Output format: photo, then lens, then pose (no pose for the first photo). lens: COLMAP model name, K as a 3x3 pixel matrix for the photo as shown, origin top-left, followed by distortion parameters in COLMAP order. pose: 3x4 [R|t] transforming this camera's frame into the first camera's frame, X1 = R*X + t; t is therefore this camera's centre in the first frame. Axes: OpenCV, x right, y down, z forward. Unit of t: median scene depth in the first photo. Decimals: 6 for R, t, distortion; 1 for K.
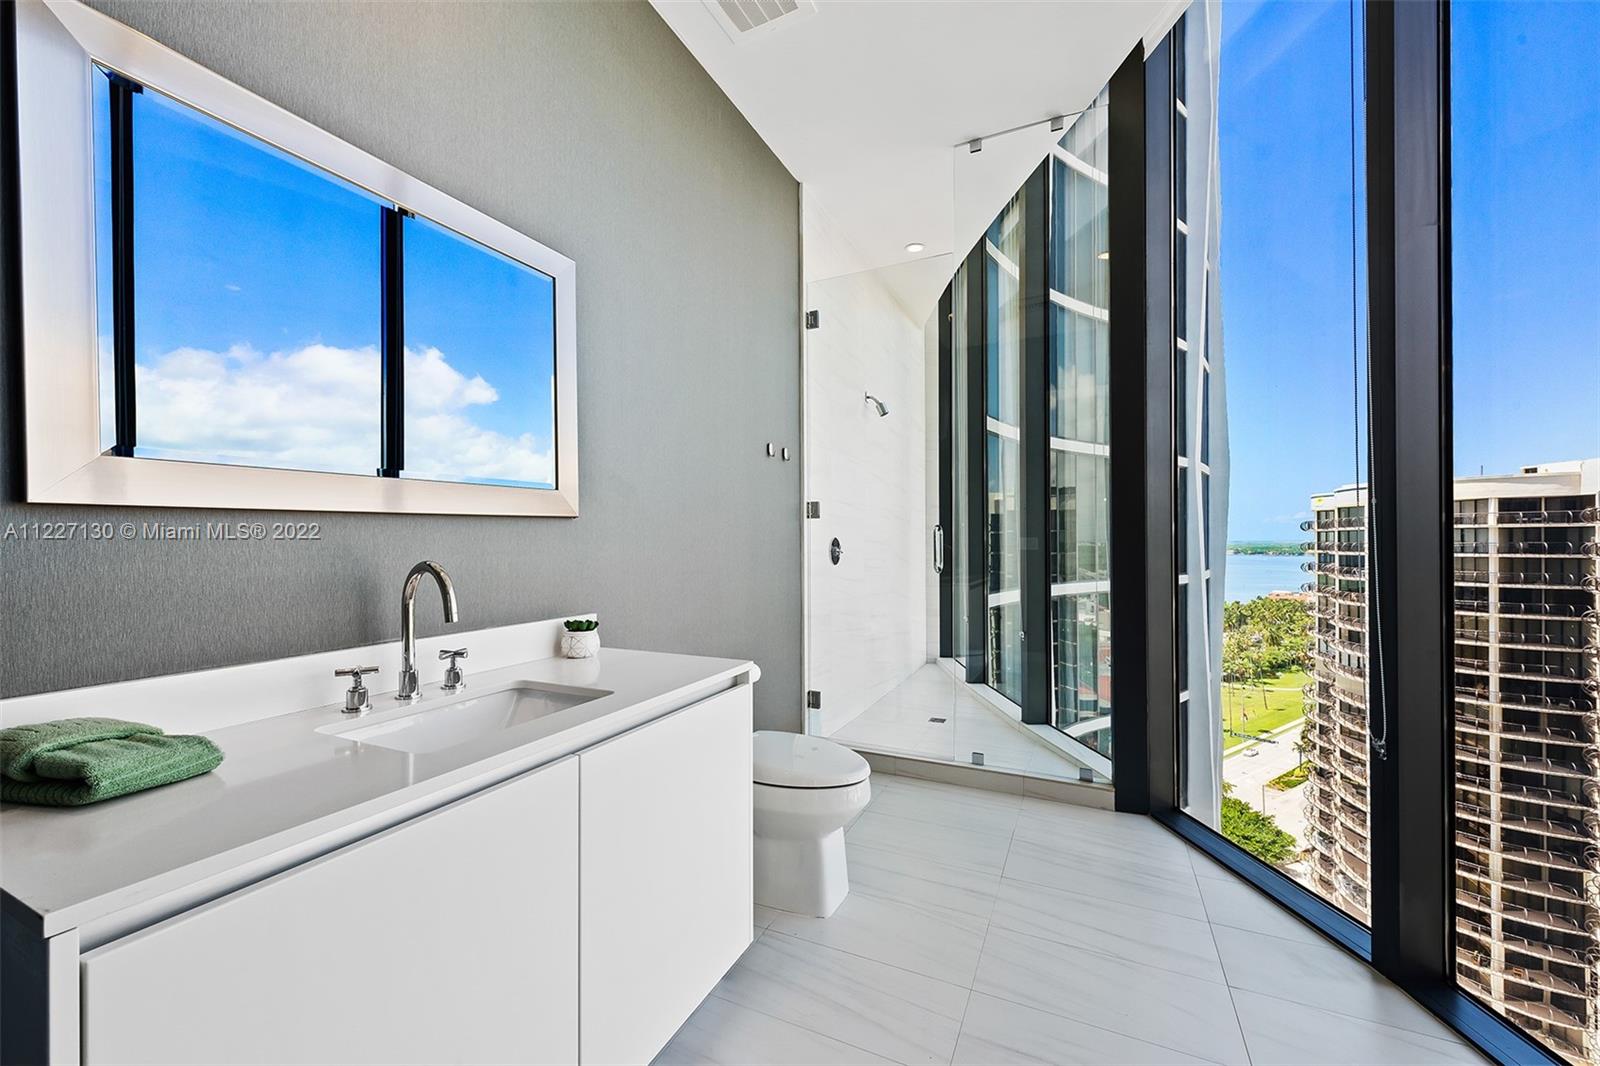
lens RADIAL K [[623.7, 0, 801.9], [0, 623.7, 535.5], [0, 0, 1]] dist [0.015450, -0.004520]
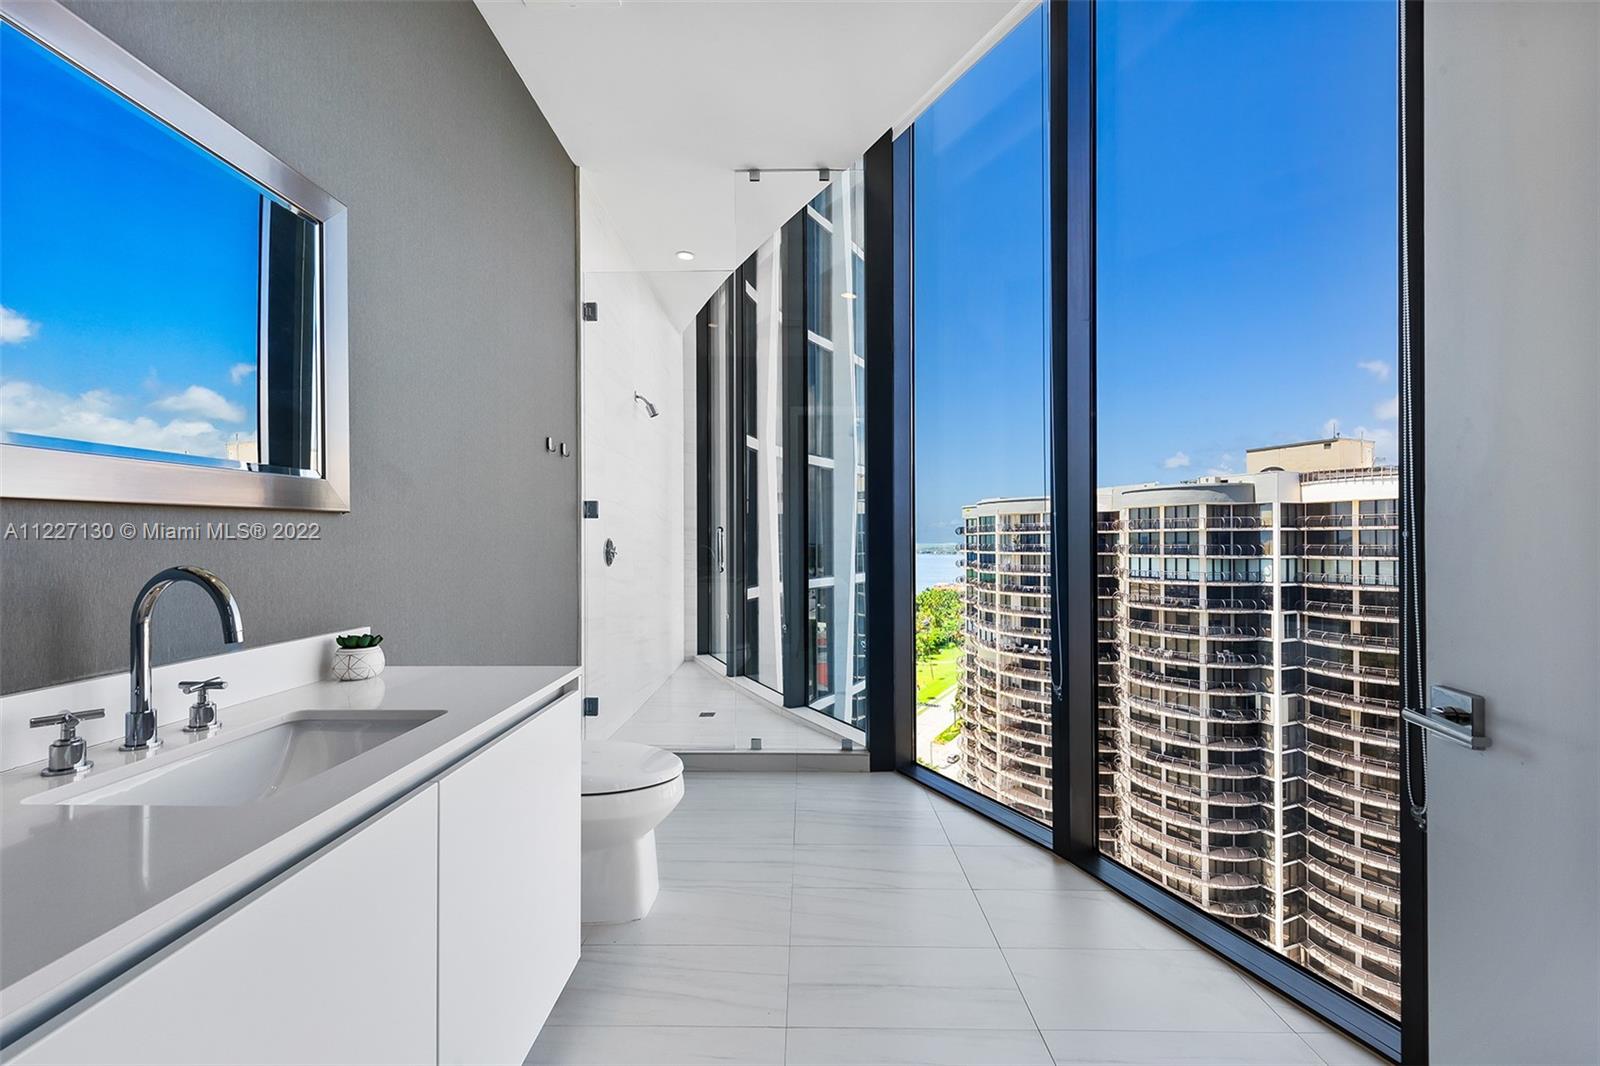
lens RADIAL K [[623.7, 0, 796.1], [0, 623.7, 534.0], [0, 0, 1]] dist [0.015450, -0.004520]
pose [[0.910651, 0.008997, 0.413078, -0.101206], [-0.007584, 0.999958, -0.005059, -0.000378], [-0.413107, 0.001474, 0.910682, -0.009379]]
